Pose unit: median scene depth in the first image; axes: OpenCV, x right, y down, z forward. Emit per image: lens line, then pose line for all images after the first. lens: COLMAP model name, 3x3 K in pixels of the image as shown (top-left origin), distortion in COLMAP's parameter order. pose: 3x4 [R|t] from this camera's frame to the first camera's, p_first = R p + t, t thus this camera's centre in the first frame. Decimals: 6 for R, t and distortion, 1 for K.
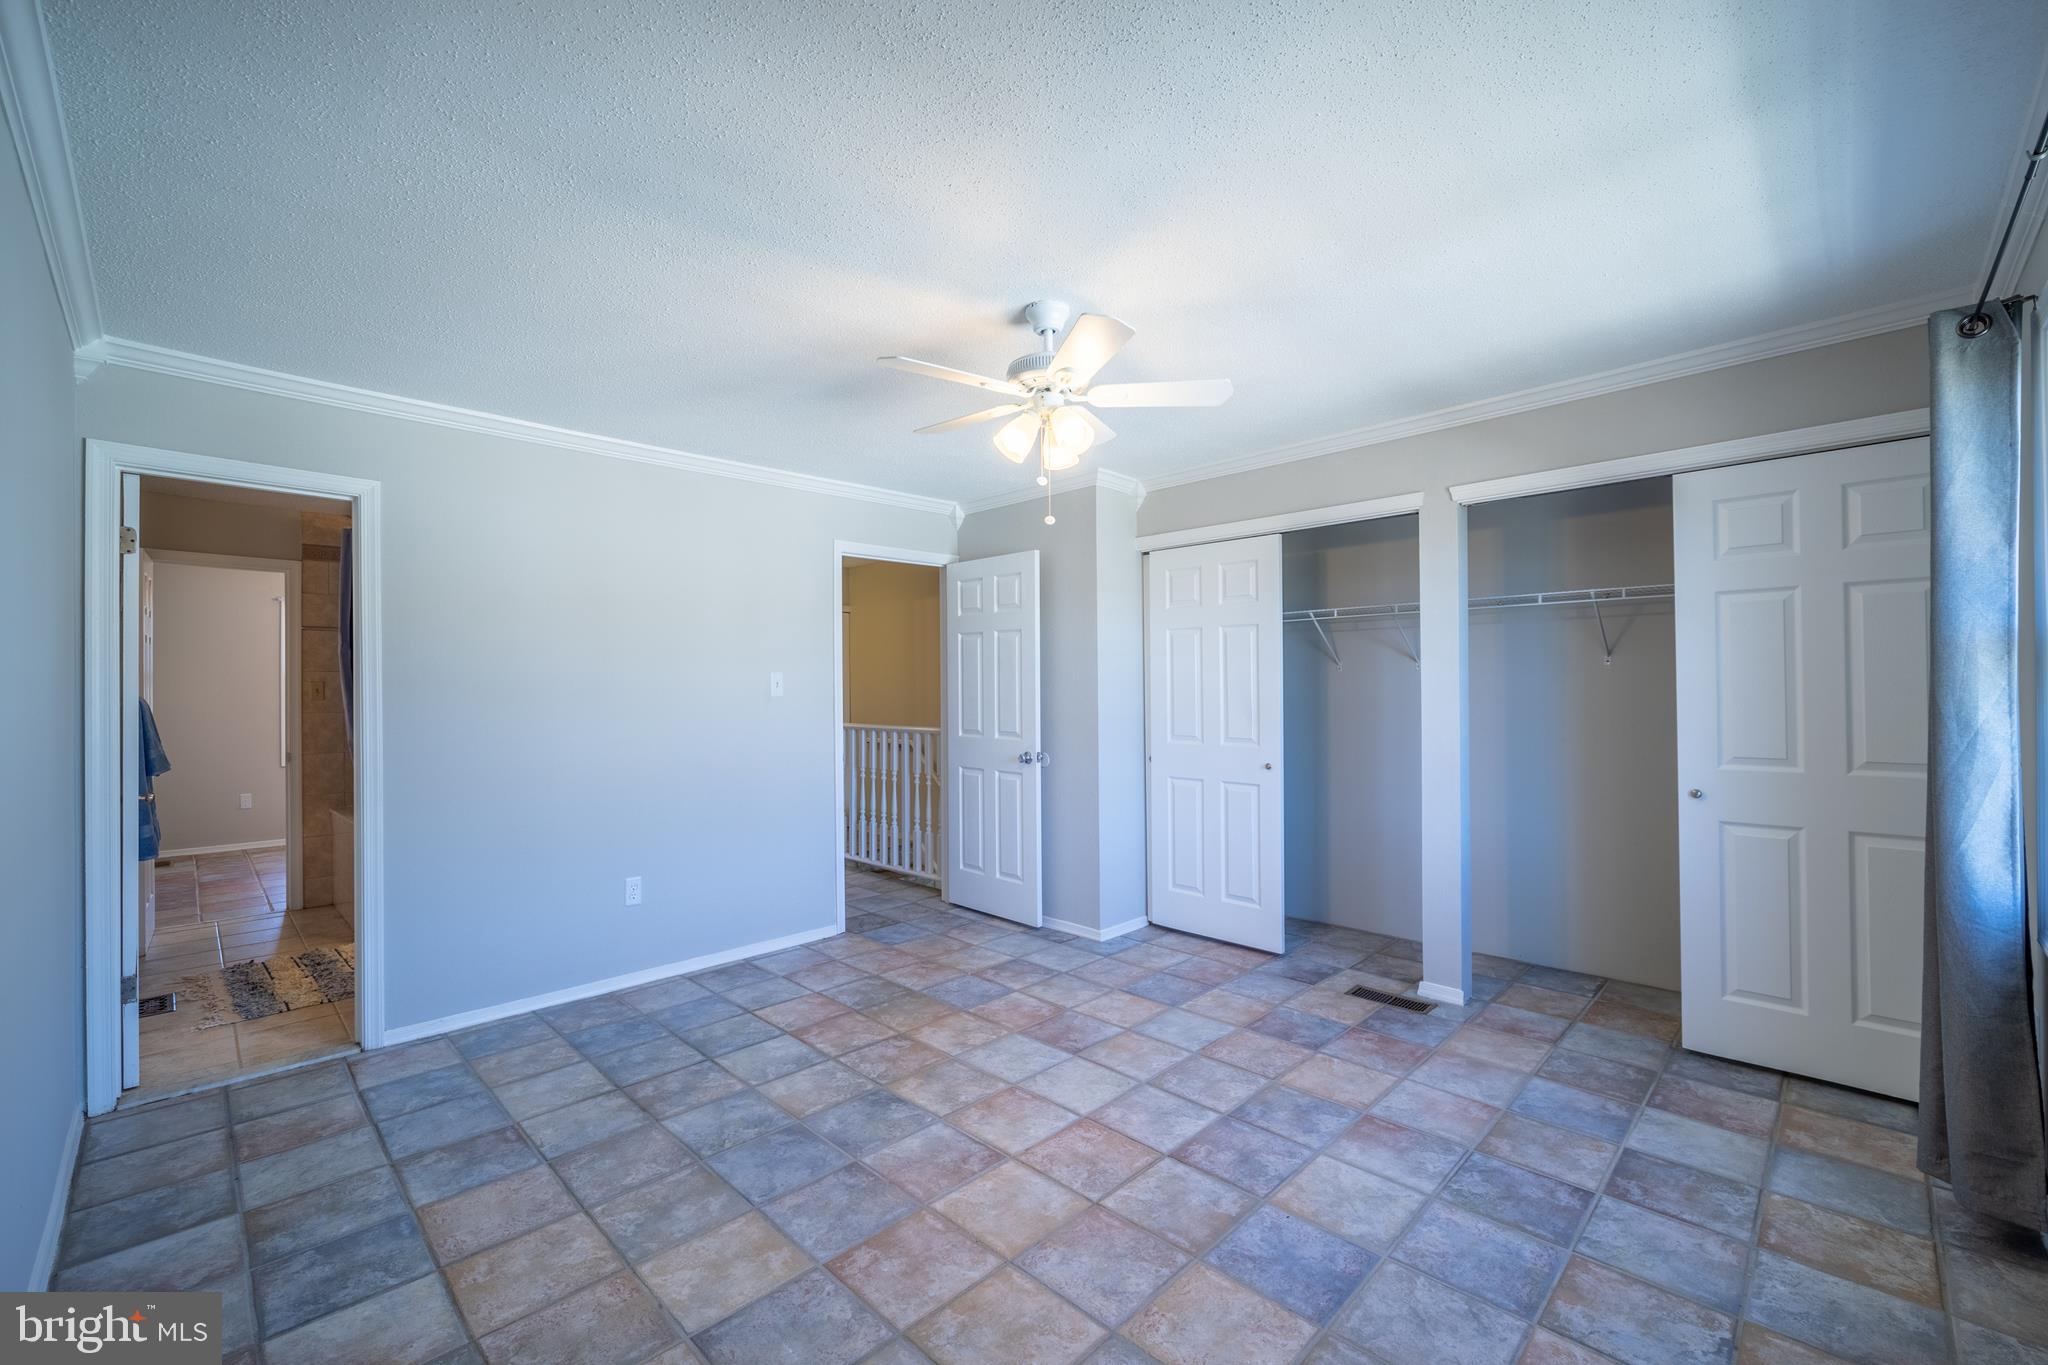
lens RADIAL K [[849.2, 0, 1017.9], [0, 849.2, 682.3], [0, 0, 1]] dist [-0.003285, 0.000290]
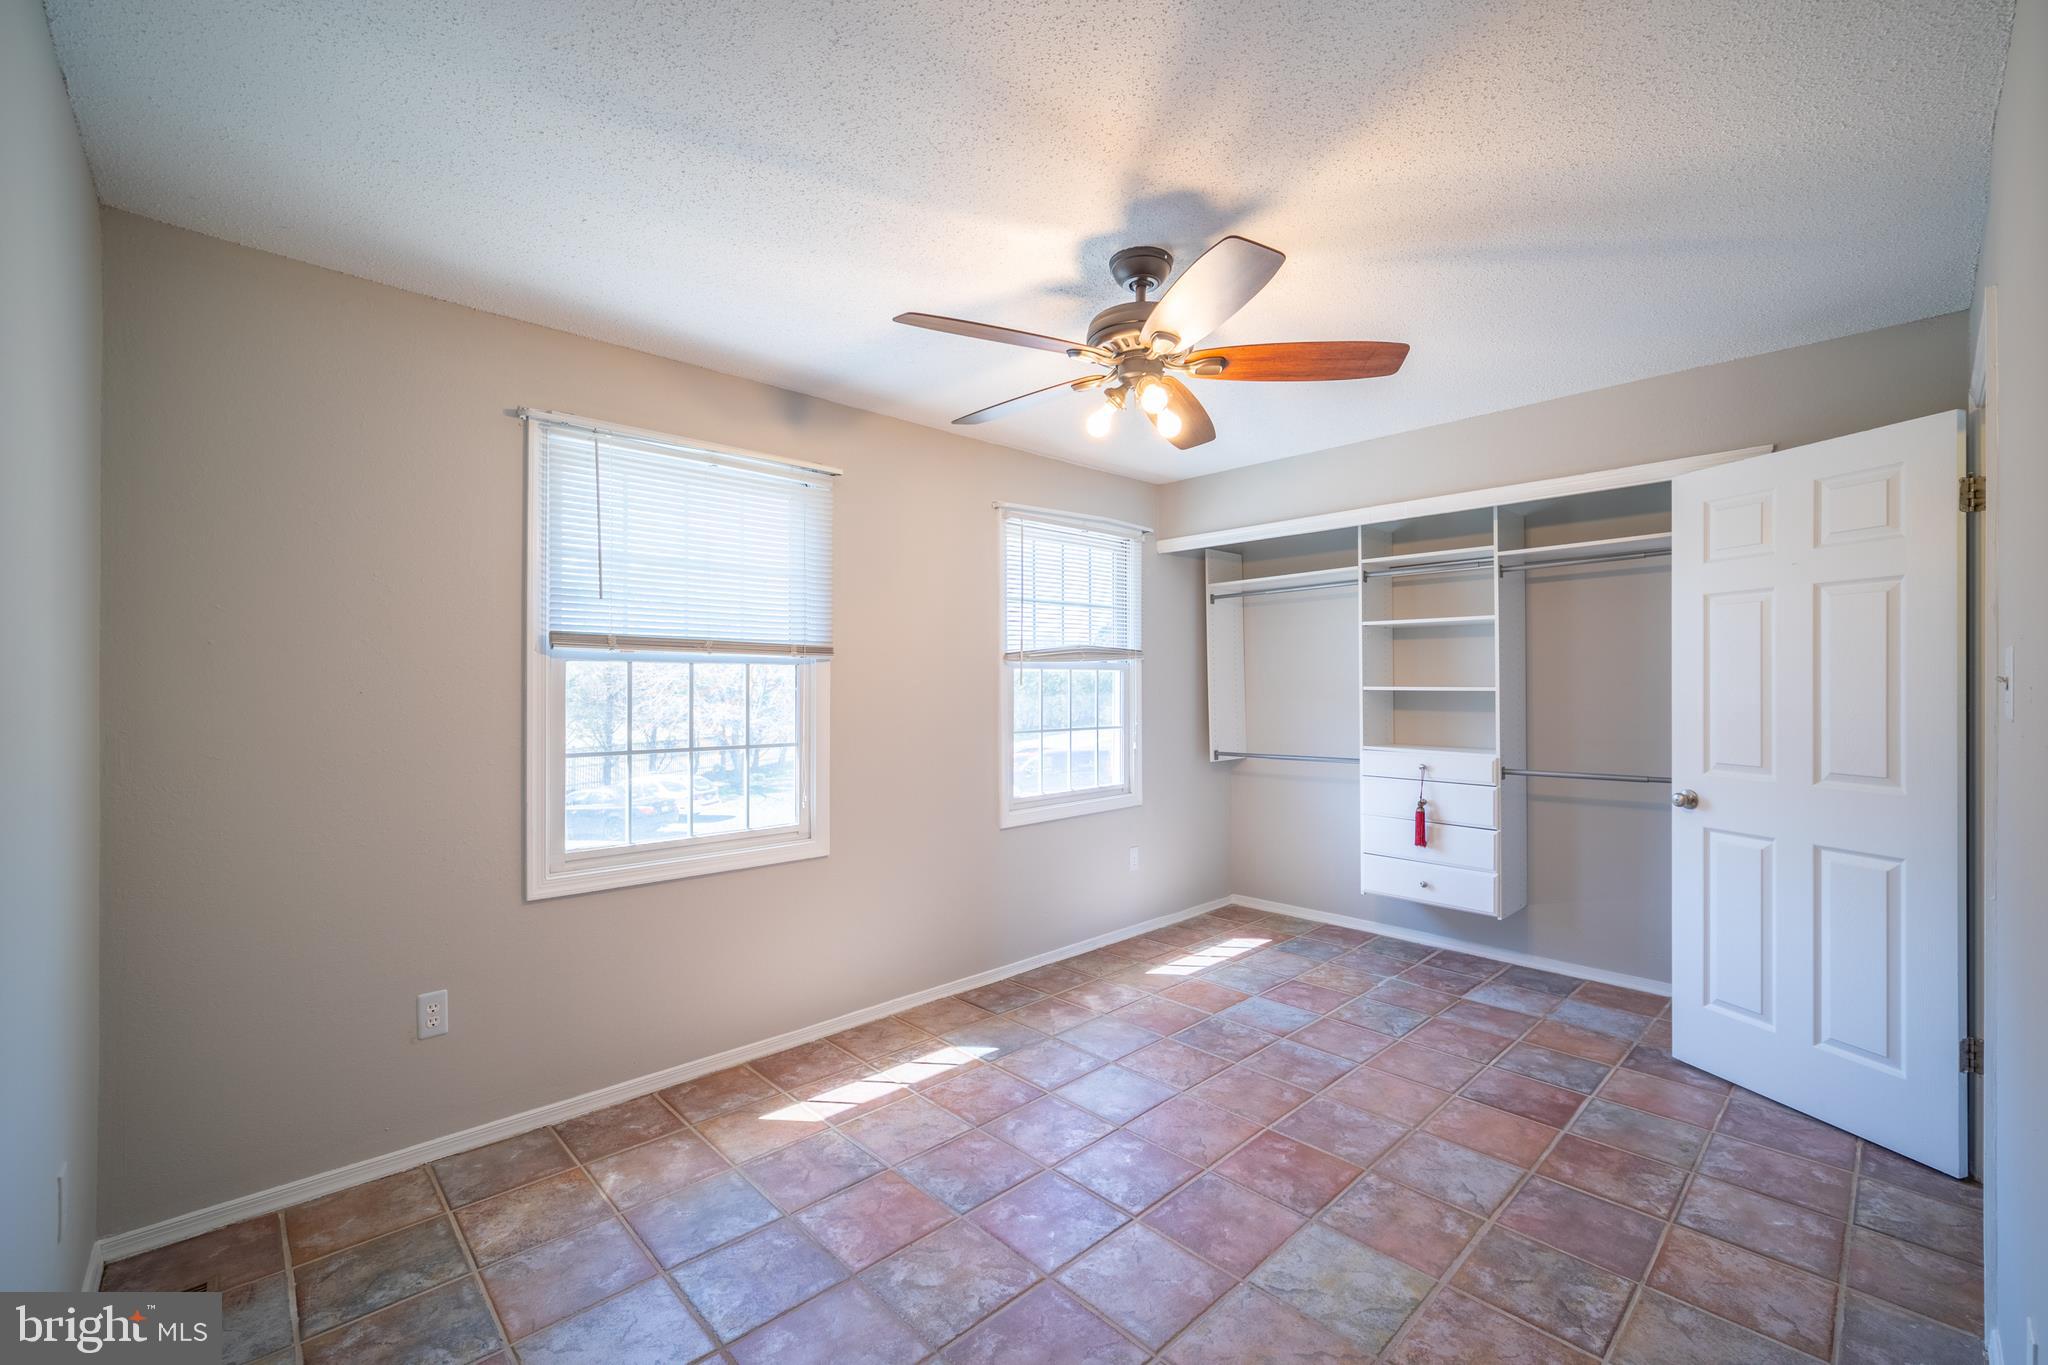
lens RADIAL K [[849.2, 0, 1034.6], [0, 849.2, 685.4], [0, 0, 1]] dist [-0.003285, 0.000290]
pose [[0.999723, 0.013522, -0.019261, -1.135605], [-0.013503, 0.999908, 0.001136, -0.002405], [0.019275, -0.000875, 0.999814, 1.147847]]
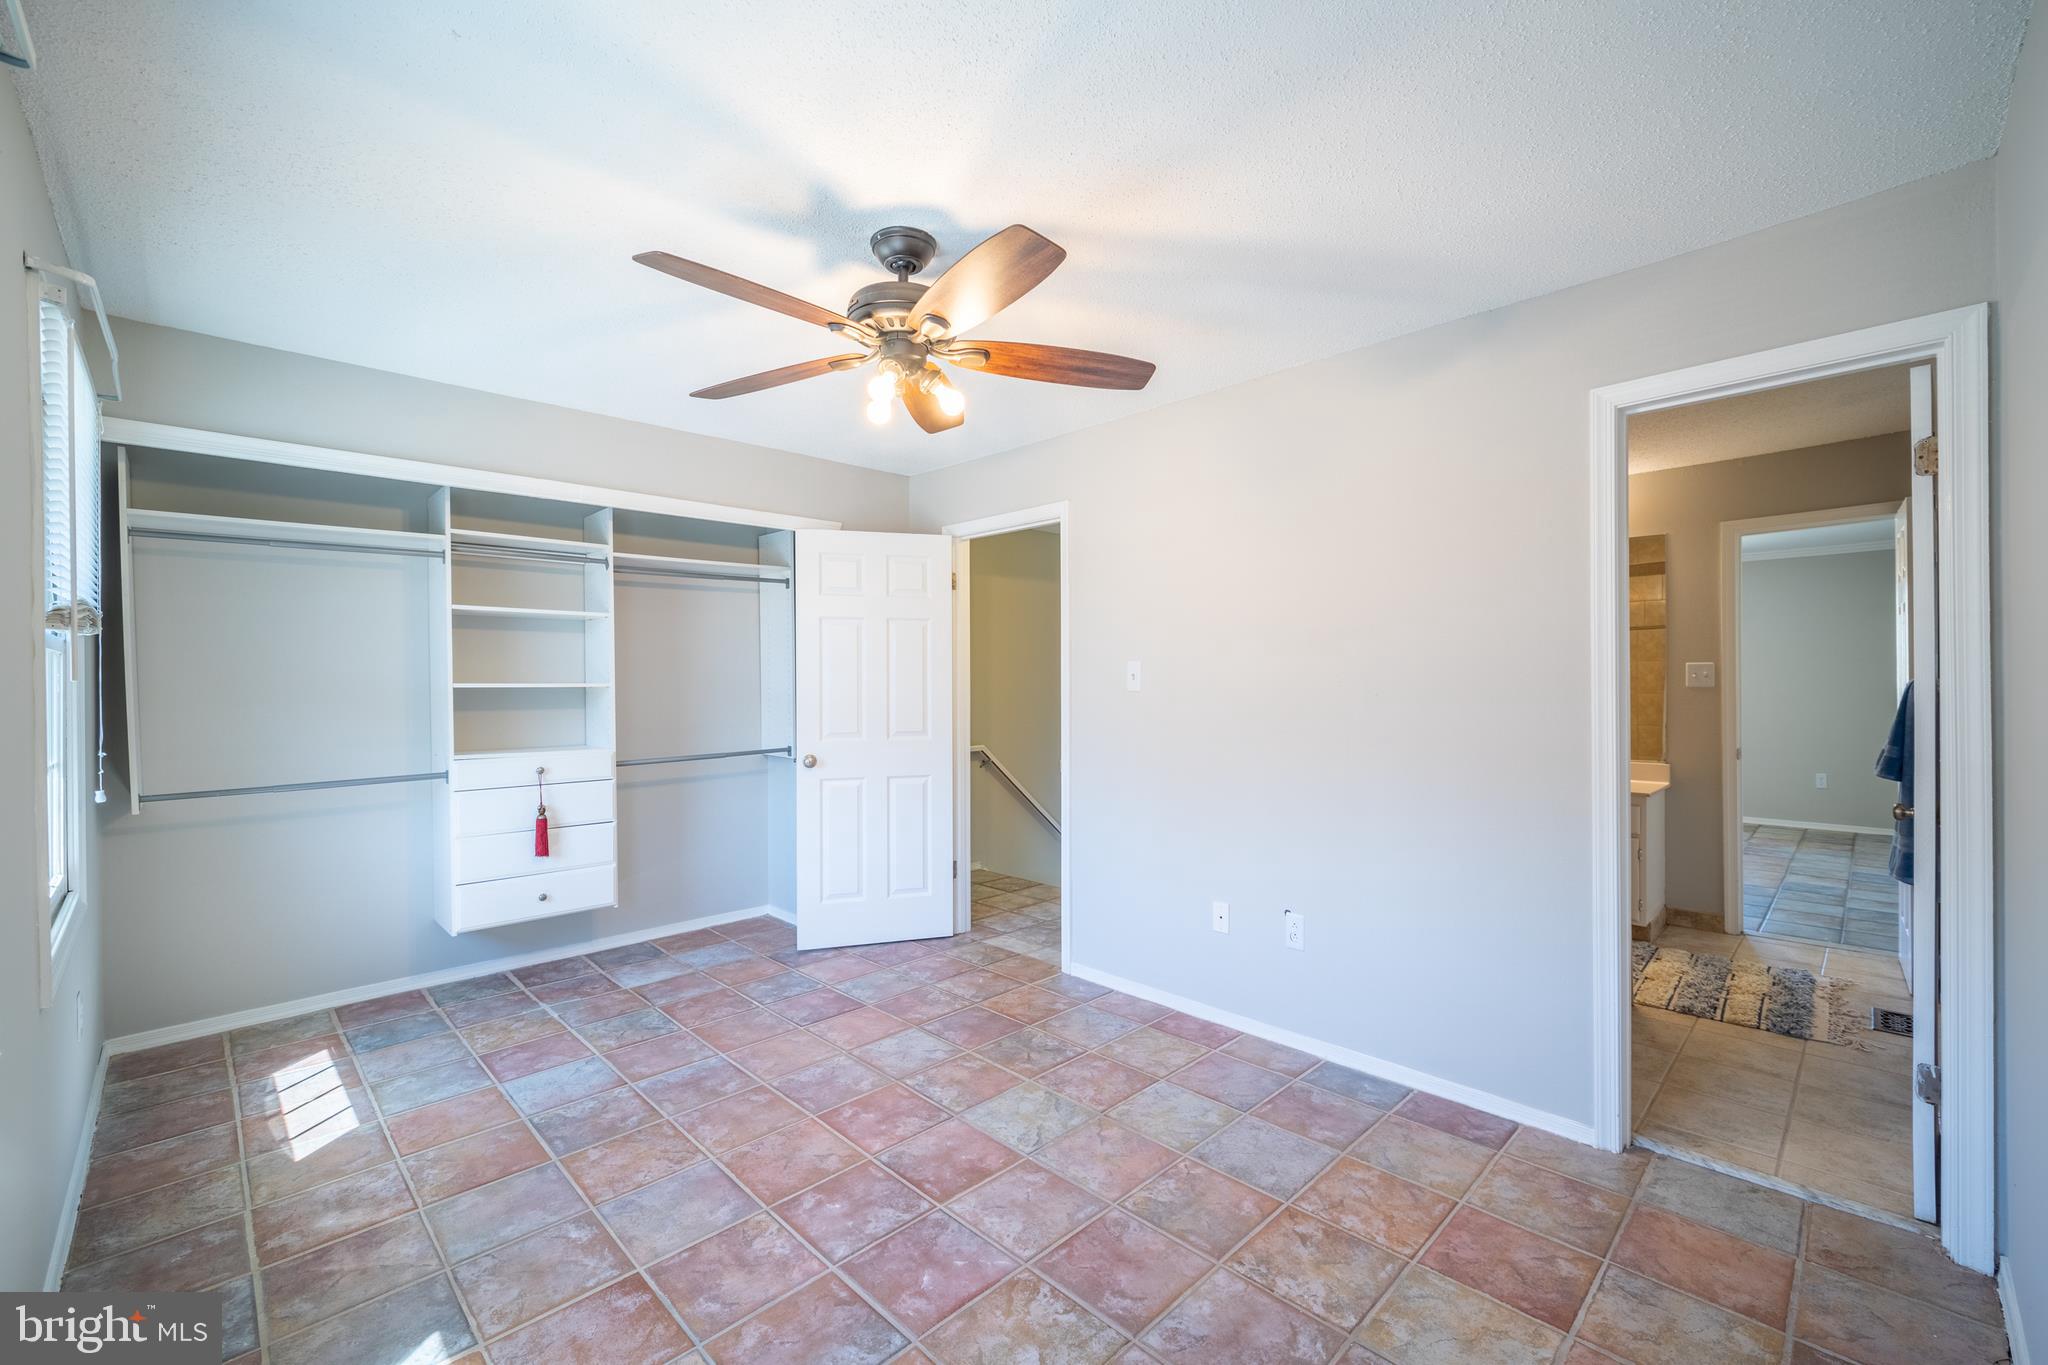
lens RADIAL K [[849.2, 0, 1033.0], [0, 849.2, 686.4], [0, 0, 1]] dist [-0.003285, 0.000290]
pose [[-0.001577, 0.007098, 0.999974, -2.555731], [0.006993, 0.999950, -0.007087, 0.027855], [-0.999974, 0.006982, -0.001626, 2.546127]]
